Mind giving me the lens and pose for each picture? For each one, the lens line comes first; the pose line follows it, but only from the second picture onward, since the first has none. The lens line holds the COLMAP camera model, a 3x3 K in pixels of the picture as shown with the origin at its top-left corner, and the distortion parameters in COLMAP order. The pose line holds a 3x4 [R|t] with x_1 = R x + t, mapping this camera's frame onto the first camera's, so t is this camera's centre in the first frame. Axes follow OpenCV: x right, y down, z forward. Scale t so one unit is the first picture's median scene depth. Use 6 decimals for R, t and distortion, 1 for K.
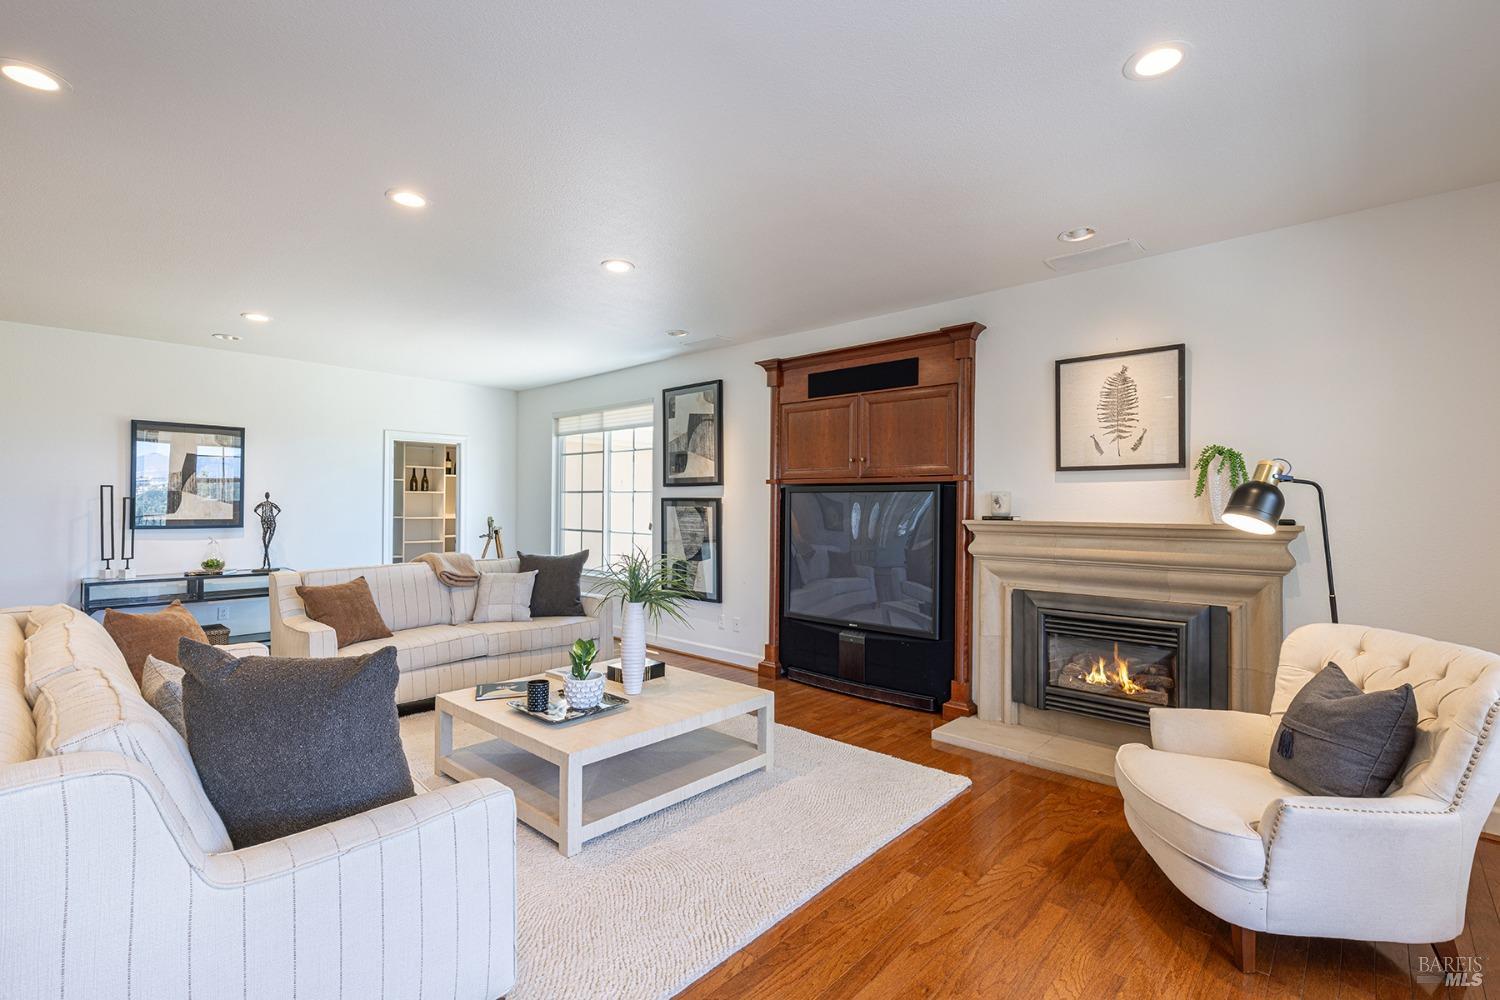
lens RADIAL K [[682.4, 0, 750.0], [0, 682.4, 500.0], [0, 0, 1]] dist [0.001092, 0.000161]
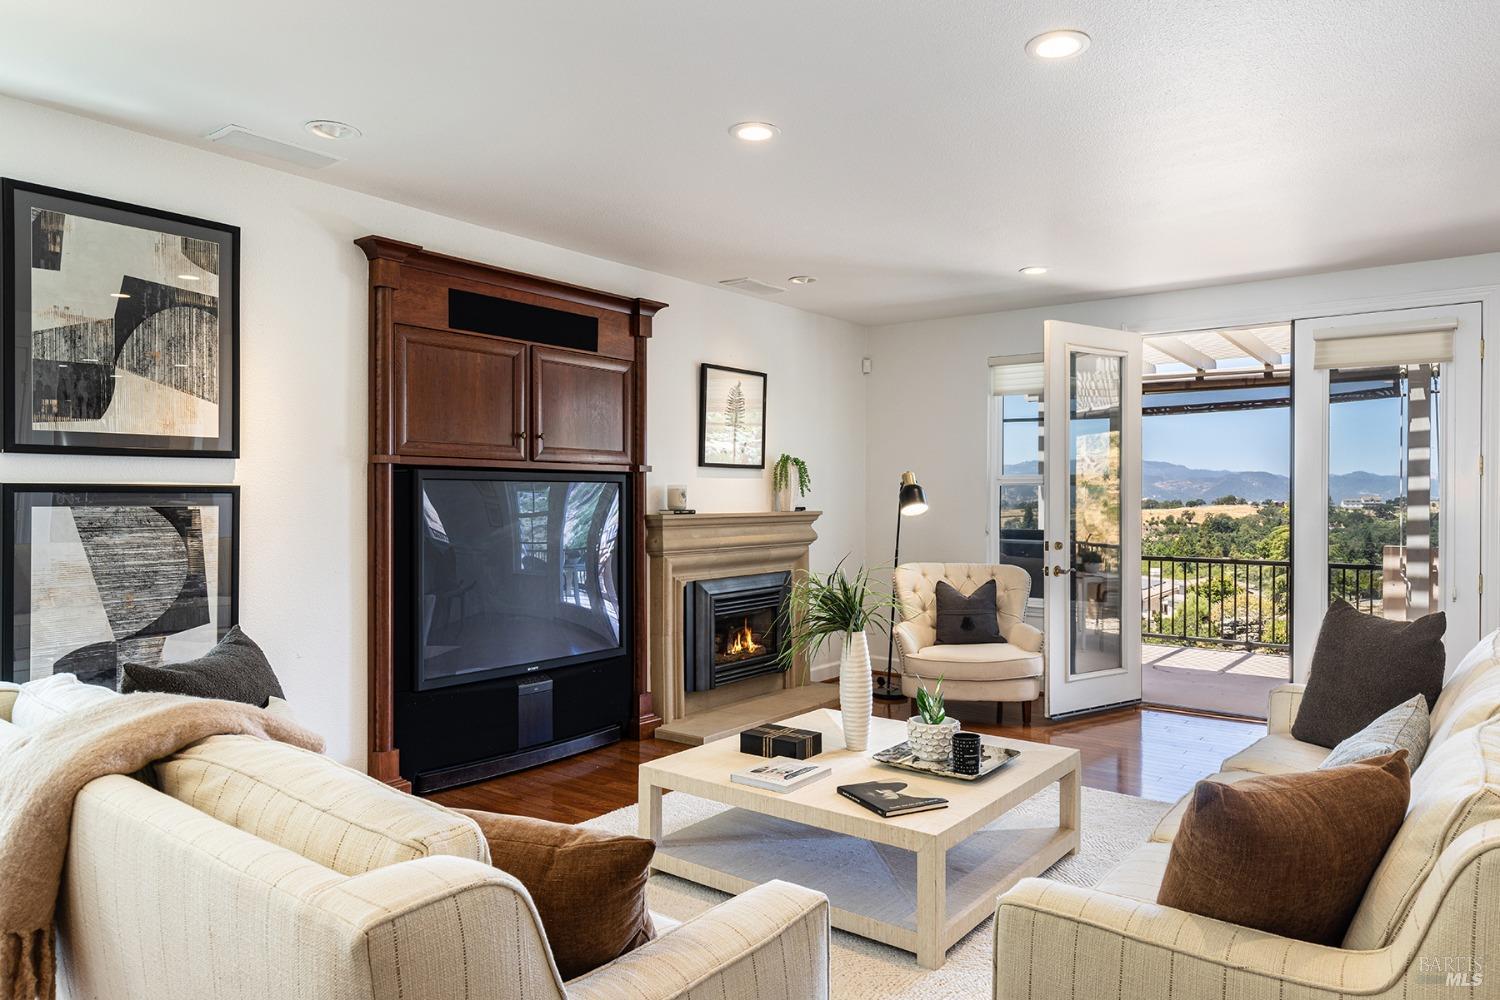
lens RADIAL K [[971.2, 0, 764.3], [0, 971.2, 500.5], [0, 0, 1]] dist [0.000791, -0.000944]
pose [[-0.095417, -0.004942, 0.995425, -0.813822], [-0.003081, 0.999984, 0.004670, 0.002605], [-0.995433, -0.002621, -0.095431, 0.797067]]
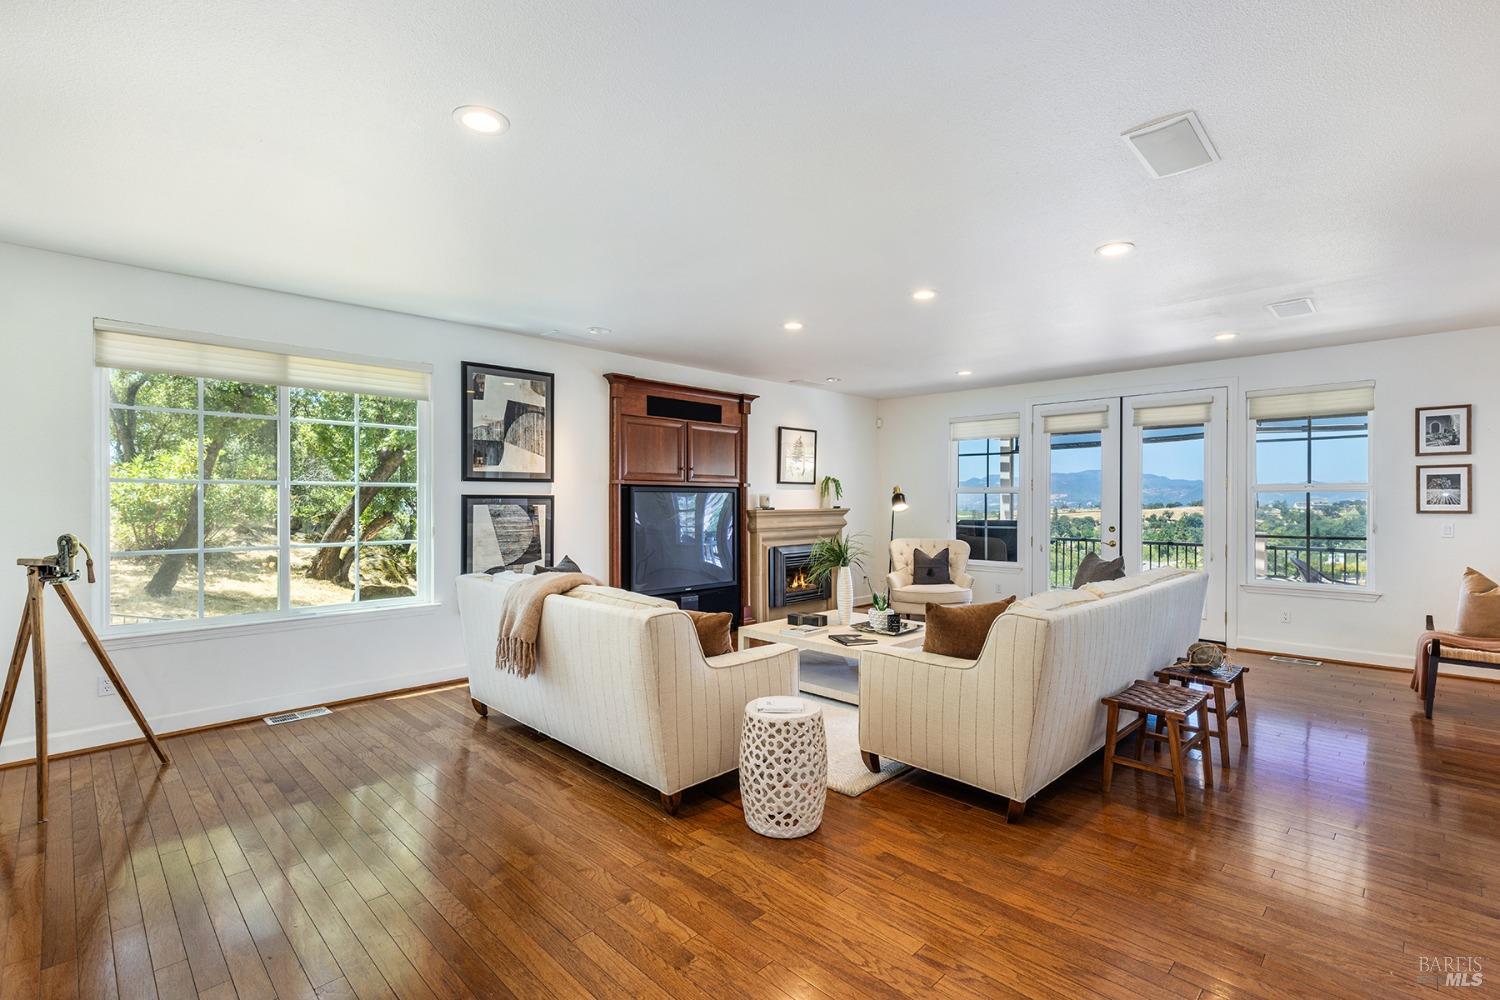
lens RADIAL K [[682.4, 0, 750.0], [0, 682.4, 500.0], [0, 0, 1]] dist [0.001092, 0.000161]
pose [[0.042405, -0.000378, 0.999100, -1.125931], [-0.002144, 0.999998, 0.000469, 0.002677], [-0.999098, -0.002162, 0.042404, 0.760693]]
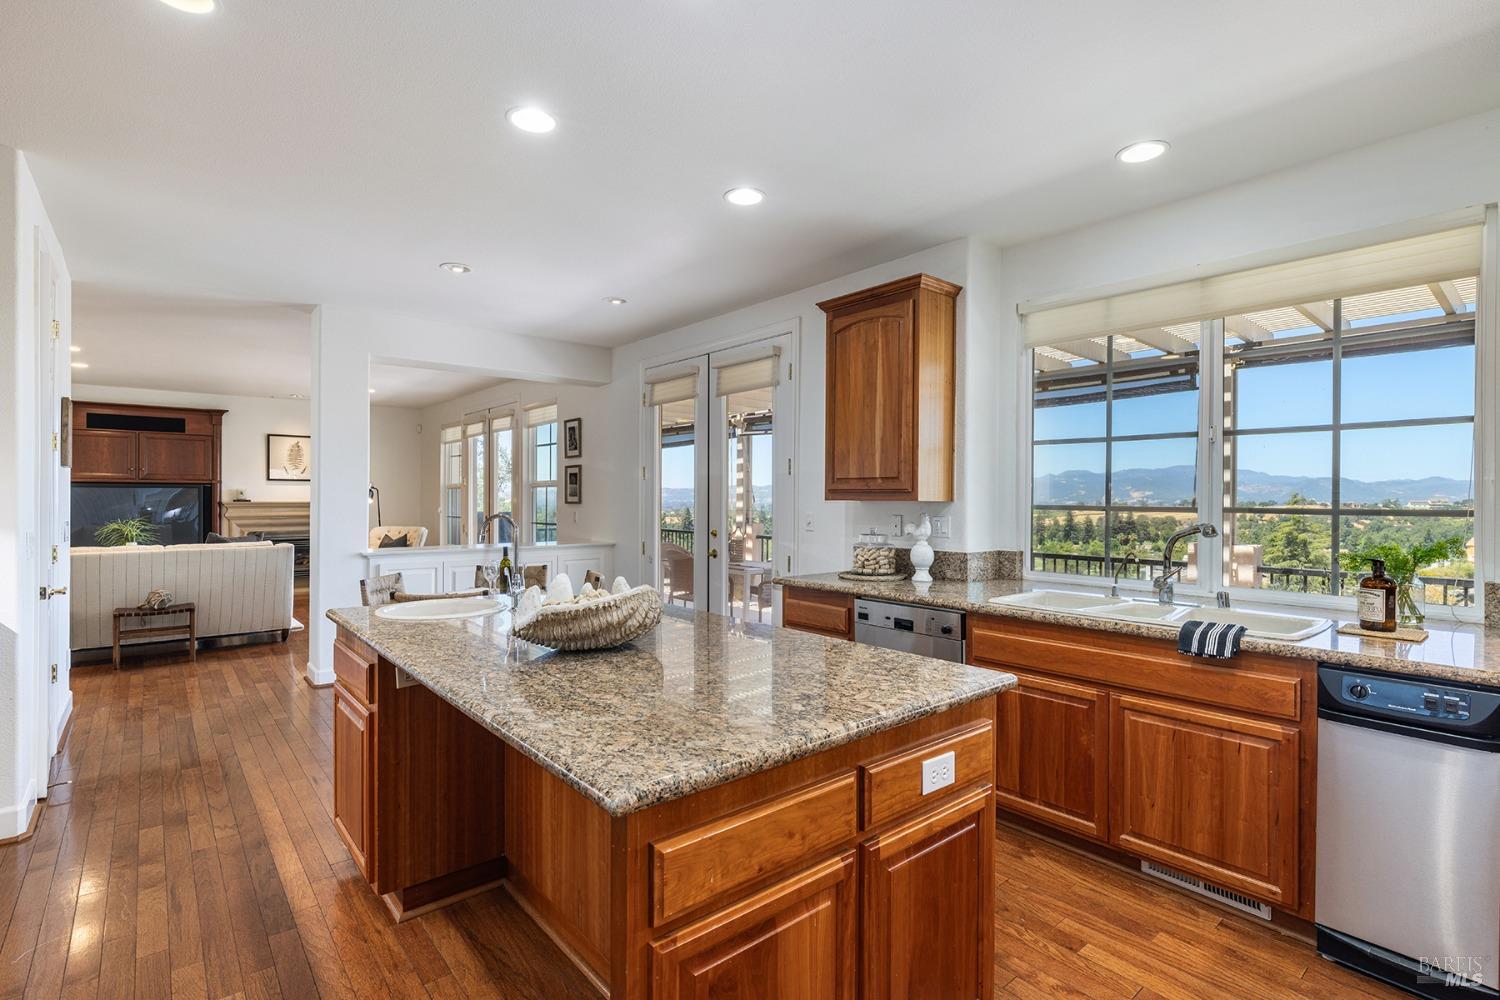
lens RADIAL K [[700.9, 0, 750.0], [0, 700.9, 500.0], [0, 0, 1]] dist [0.000192, 0.000041]
pose [[0.131053, -0.003655, 0.991369, -1.335162], [-0.003436, 0.999986, 0.004141, 0.007175], [-0.991369, -0.003949, 0.131038, -0.752778]]
